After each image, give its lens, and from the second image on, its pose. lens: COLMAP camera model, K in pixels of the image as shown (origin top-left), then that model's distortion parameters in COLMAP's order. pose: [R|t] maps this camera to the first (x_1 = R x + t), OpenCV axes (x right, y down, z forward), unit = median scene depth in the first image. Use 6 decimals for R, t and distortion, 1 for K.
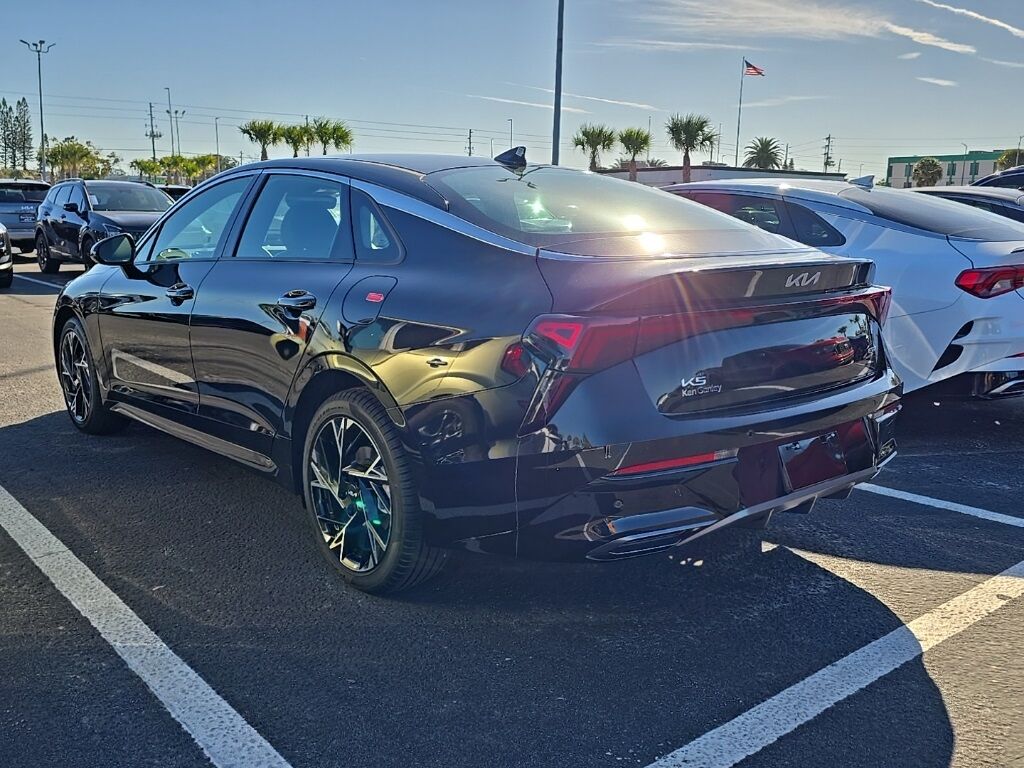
lens RADIAL K [[907.3, 0, 512.0], [0, 907.3, 384.0], [0, 0, 1]] dist [-0.006305, -0.014387]
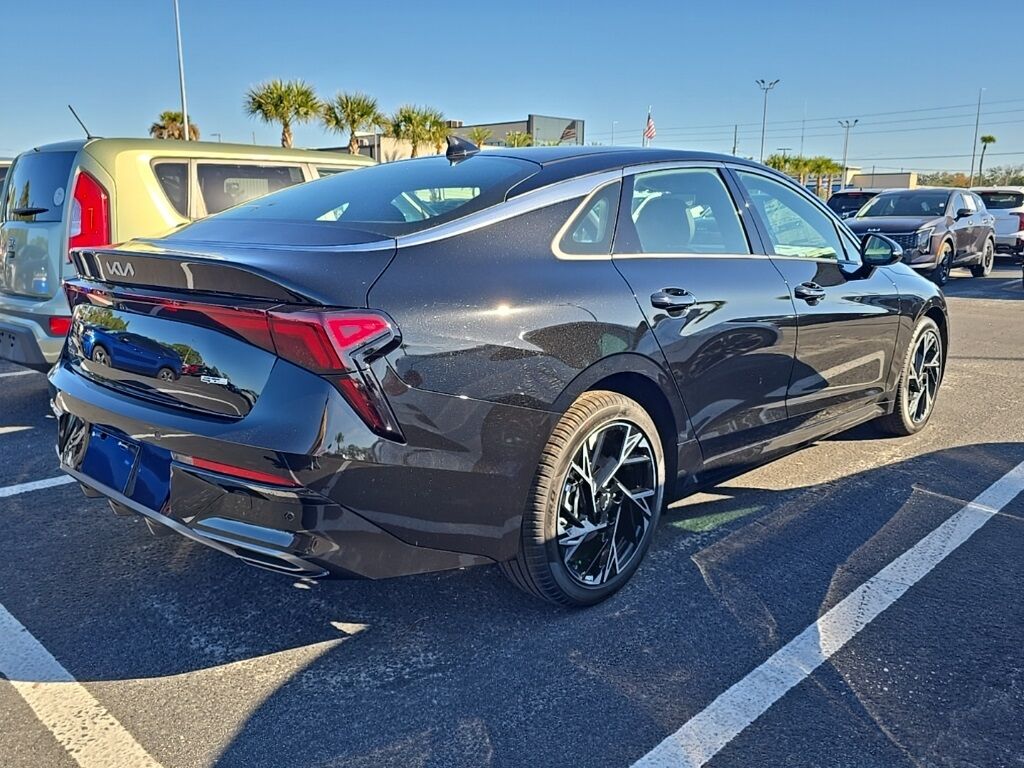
lens RADIAL K [[910.9, 0, 513.5], [0, 910.9, 392.6], [0, 0, 1]] dist [-0.009904, -0.004807]
pose [[0.106860, 0.212167, -0.971373, 1.081386], [-0.177147, 0.965399, 0.191375, -0.198589], [0.978366, 0.151626, 0.140747, 1.075824]]
